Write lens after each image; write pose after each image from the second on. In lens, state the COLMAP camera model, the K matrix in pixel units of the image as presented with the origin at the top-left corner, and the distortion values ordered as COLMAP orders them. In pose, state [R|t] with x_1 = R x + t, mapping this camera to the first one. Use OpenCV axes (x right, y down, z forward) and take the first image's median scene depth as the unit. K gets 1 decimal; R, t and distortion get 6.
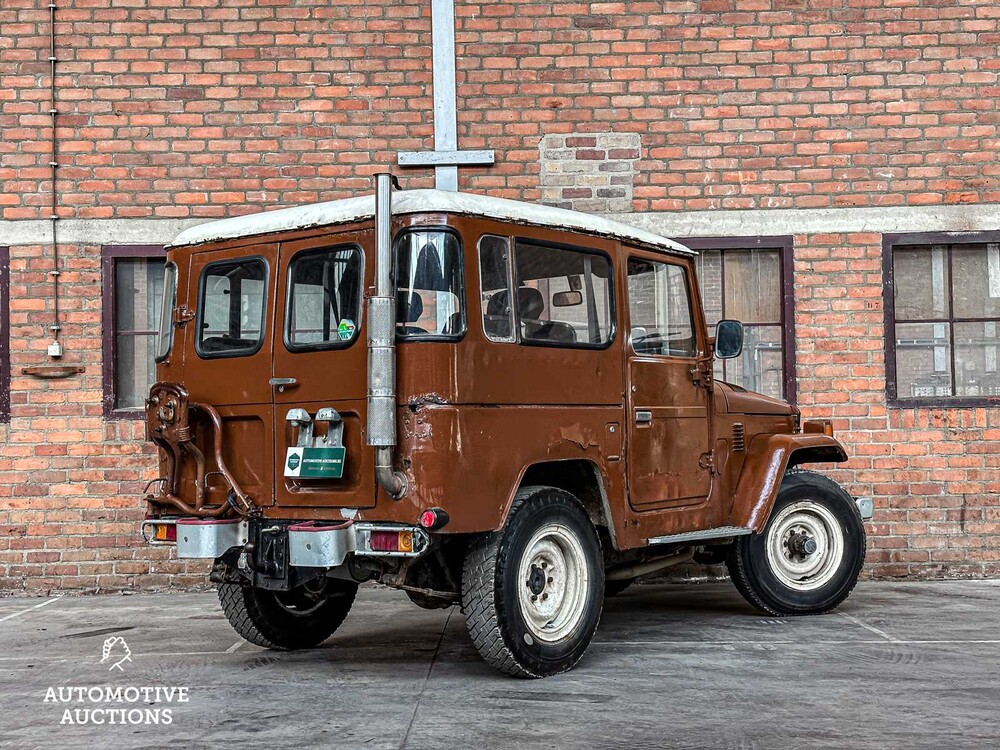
lens RADIAL K [[1380.2, 0, 503.8], [0, 1380.2, 379.9], [0, 0, 1]] dist [0.188069, -0.346931]
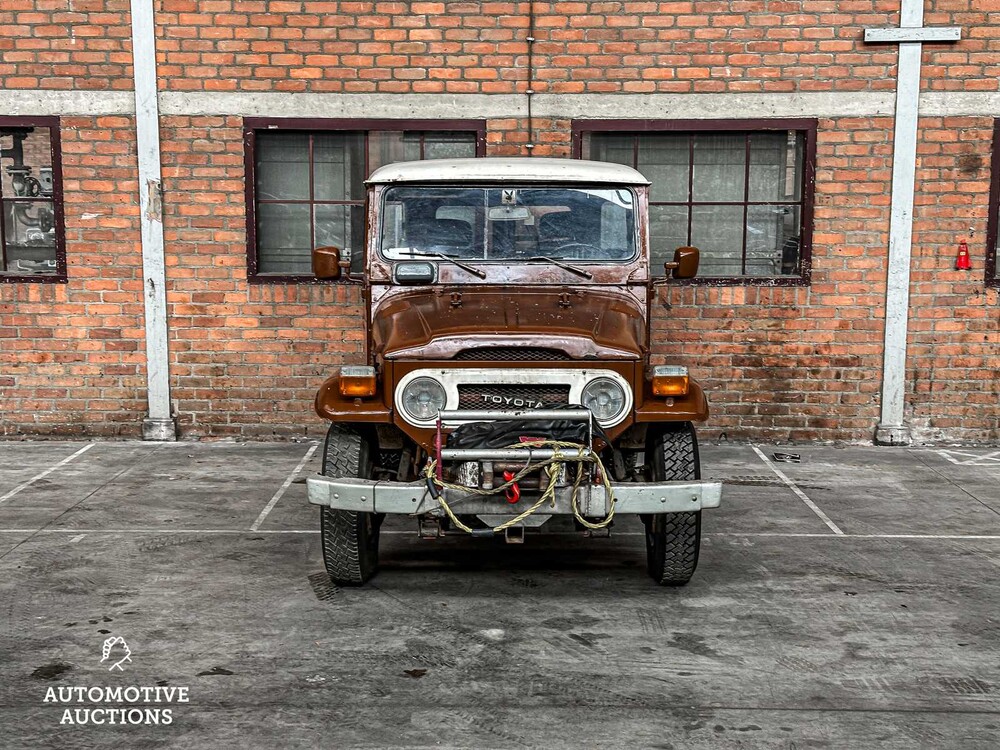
lens RADIAL K [[1375.0, 0, 491.7], [0, 1375.0, 377.7], [0, 0, 1]] dist [0.202748, -0.425209]
pose [[0.999743, 0.021229, -0.007922, -0.335394], [-0.019499, 0.984109, 0.176491, -0.087594], [0.011543, -0.176291, 0.984270, -0.062682]]
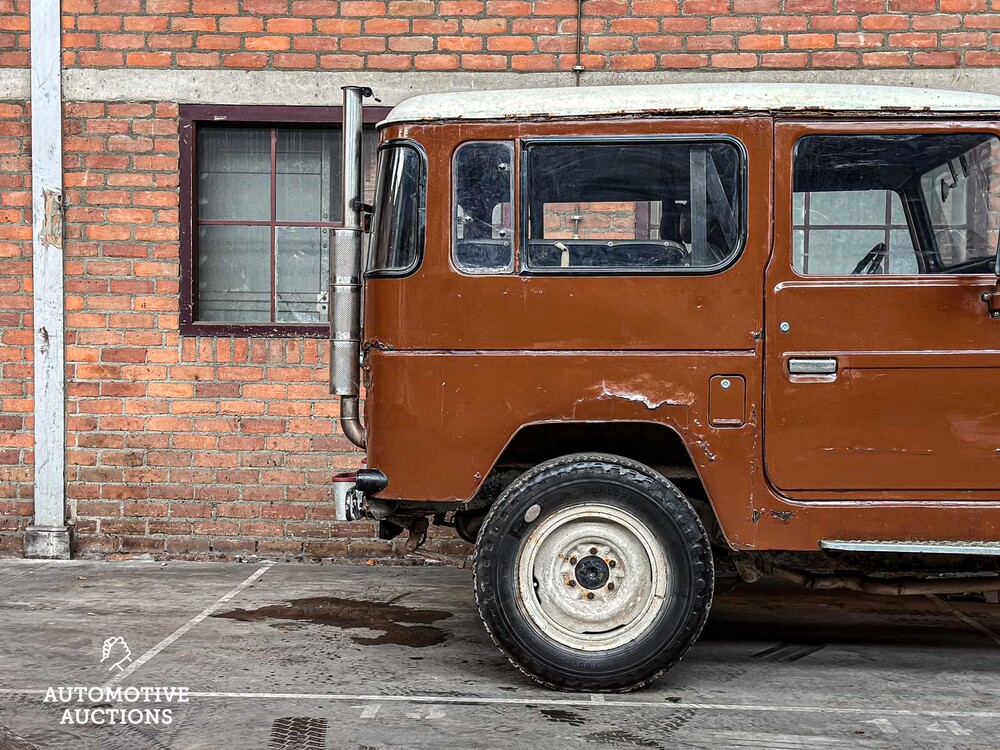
lens RADIAL K [[1373.2, 0, 494.5], [0, 1373.2, 386.0], [0, 0, 1]] dist [0.206319, -0.439033]
pose [[0.998466, 0.029358, -0.046945, -0.324712], [-0.026074, 0.997270, 0.069086, 0.003392], [0.048845, -0.067756, 0.996506, 0.247286]]
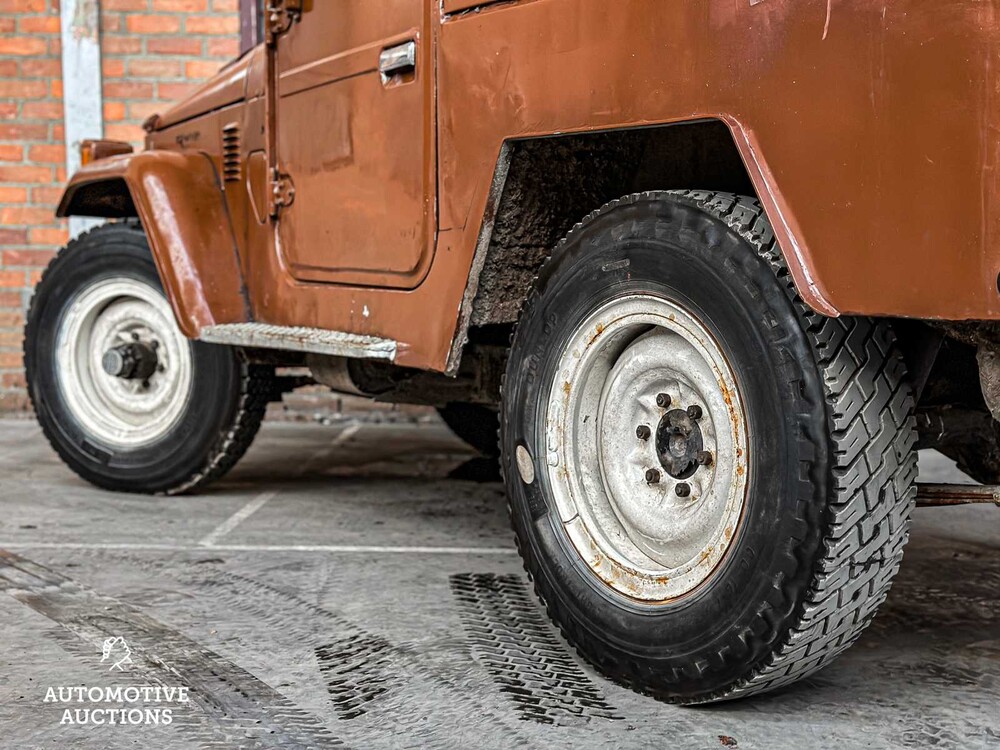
lens RADIAL K [[1380.2, 0, 503.8], [0, 1380.2, 379.9], [0, 0, 1]] dist [0.188069, -0.346931]
pose [[0.999007, 0.025280, -0.036676, -0.388765], [-0.020641, 0.992345, 0.121763, 0.056246], [0.039473, -0.120885, 0.991881, 0.361693]]
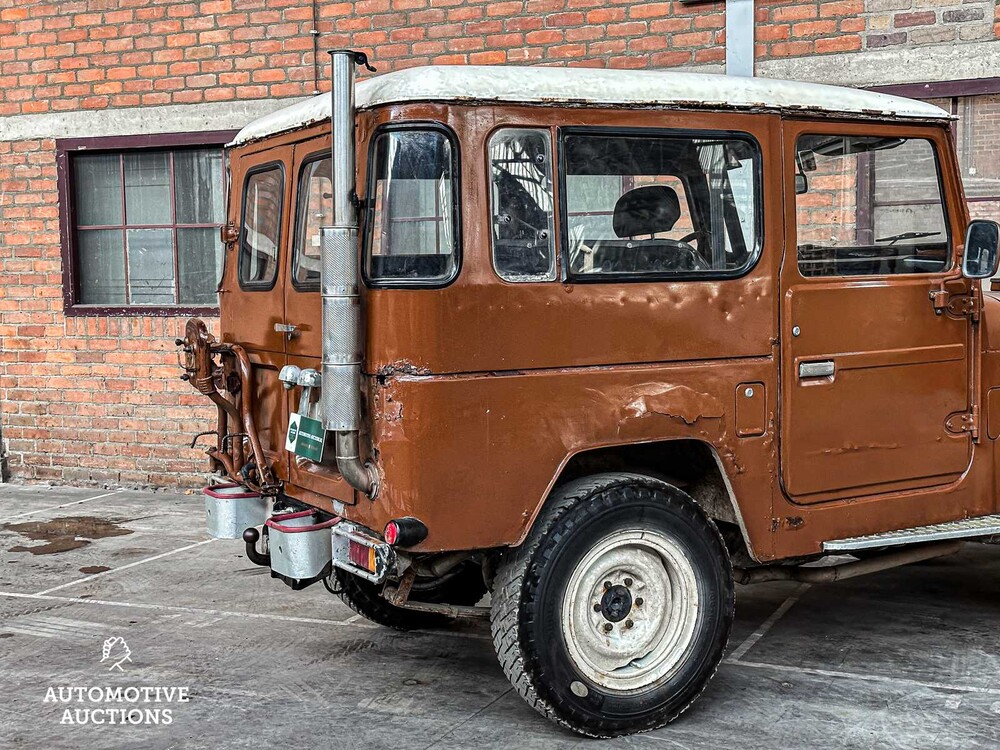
lens RADIAL K [[1378.7, 0, 499.2], [0, 1378.7, 379.8], [0, 0, 1]] dist [0.220047, -0.501000]
pose [[0.914965, 0.033283, -0.402159, 0.158992], [0.016189, 0.992763, 0.118993, -0.036407], [0.403209, -0.115385, 0.907805, 0.202976]]
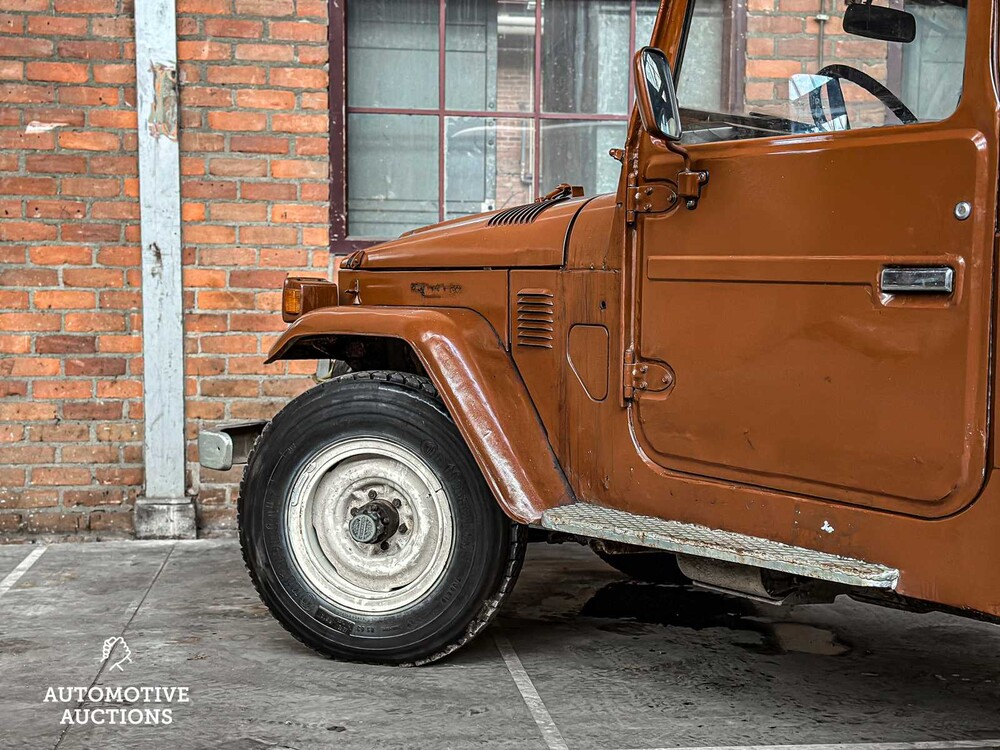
lens RADIAL K [[1370.4, 0, 498.4], [0, 1370.4, 377.1], [0, 0, 1]] dist [0.201708, -0.420885]
pose [[0.990737, 0.015060, 0.134955, -0.540337], [-0.030179, 0.993396, 0.110696, 0.017434], [-0.132396, -0.113743, 0.984649, 0.392644]]
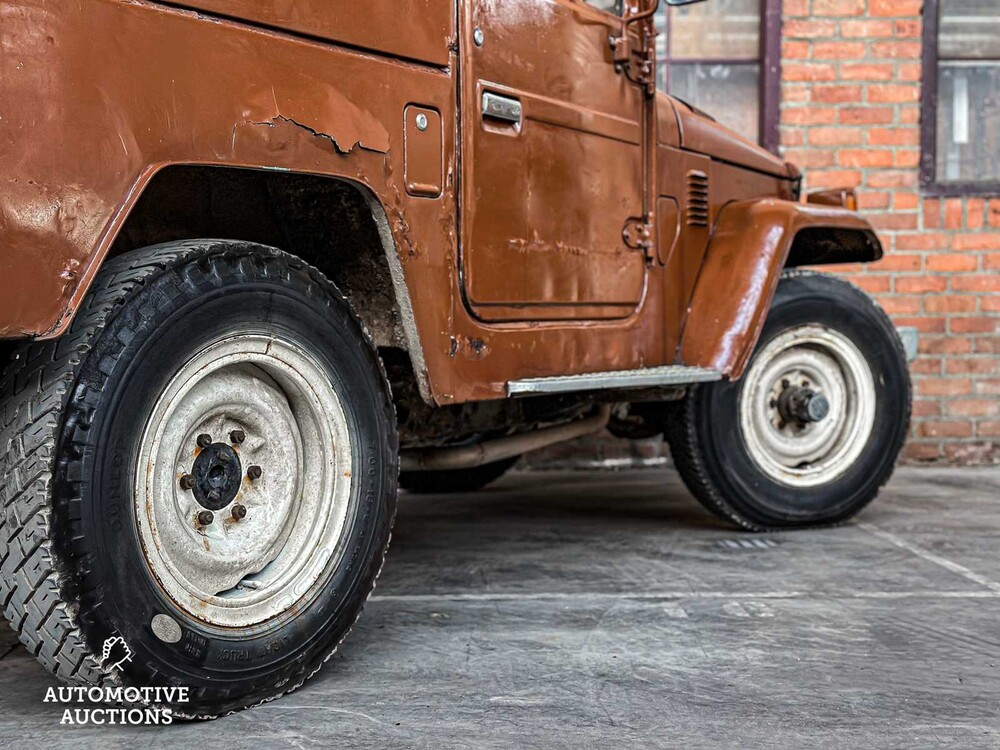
lens RADIAL K [[1380.2, 0, 503.8], [0, 1380.2, 379.9], [0, 0, 1]] dist [0.188069, -0.346931]
pose [[0.998464, 0.010334, 0.054437, 0.052665], [-0.015053, 0.996095, 0.087000, 0.050241], [-0.053326, -0.087686, 0.994720, 0.369644]]
